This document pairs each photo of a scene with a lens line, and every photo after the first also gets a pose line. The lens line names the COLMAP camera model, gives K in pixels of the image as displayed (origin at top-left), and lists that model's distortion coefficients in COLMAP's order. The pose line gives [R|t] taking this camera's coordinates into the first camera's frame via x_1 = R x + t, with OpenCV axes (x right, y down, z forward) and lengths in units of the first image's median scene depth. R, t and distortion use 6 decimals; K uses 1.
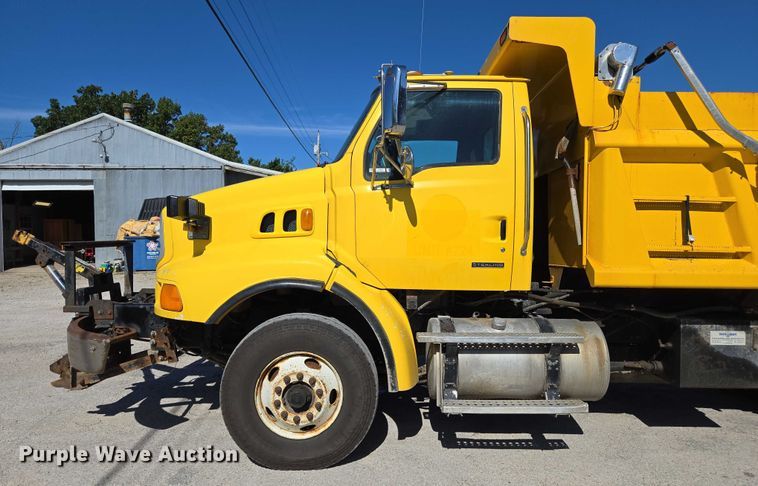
lens RADIAL K [[499.8, 0, 378.4], [0, 499.8, 246.2], [0, 0, 1]] dist [0.030553, -0.003877]
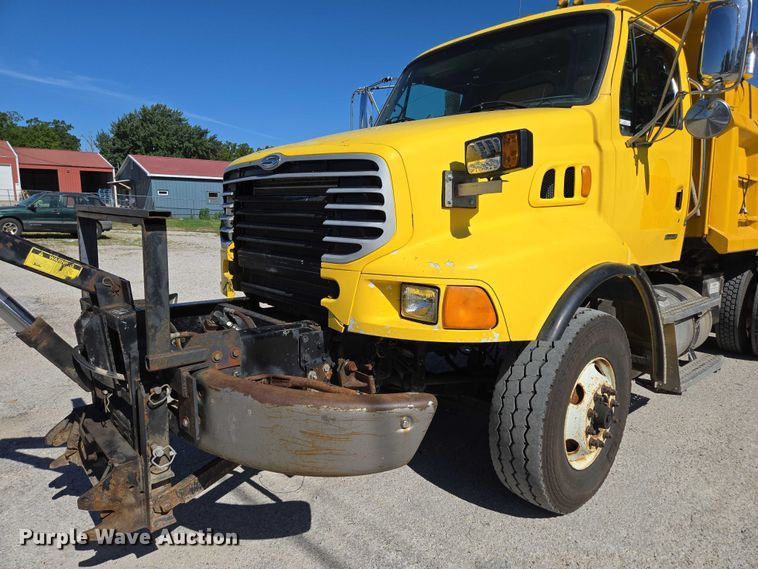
lens RADIAL K [[510.2, 0, 379.6], [0, 510.2, 278.9], [0, 0, 1]] dist [0.042797, -0.002555]
pose [[0.761427, -0.080854, 0.643189, -0.854672], [0.001591, 0.992421, 0.122872, -0.004931], [-0.648249, -0.092535, 0.755785, 0.604659]]
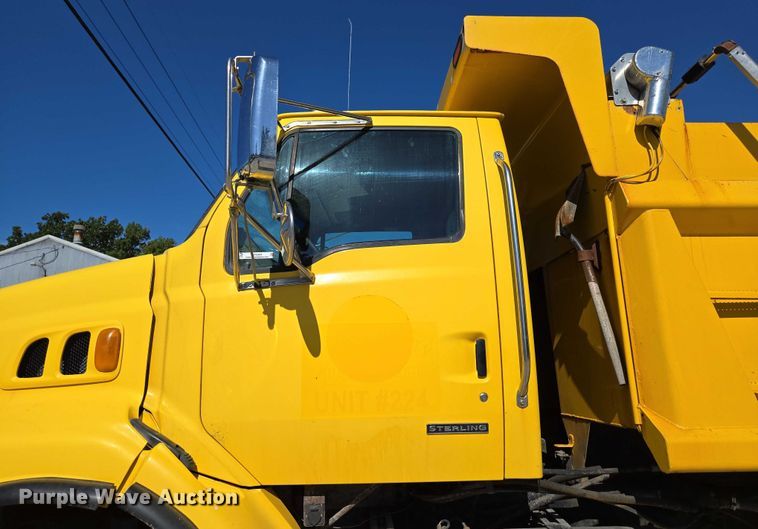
lens RADIAL K [[501.4, 0, 374.1], [0, 501.4, 245.1], [0, 0, 1]] dist [0.040062, -0.010330]
pose [[0.999143, -0.018467, 0.037047, 0.115432], [0.026837, 0.970388, -0.240056, -0.024089], [-0.031517, 0.240845, 0.970052, 0.443917]]
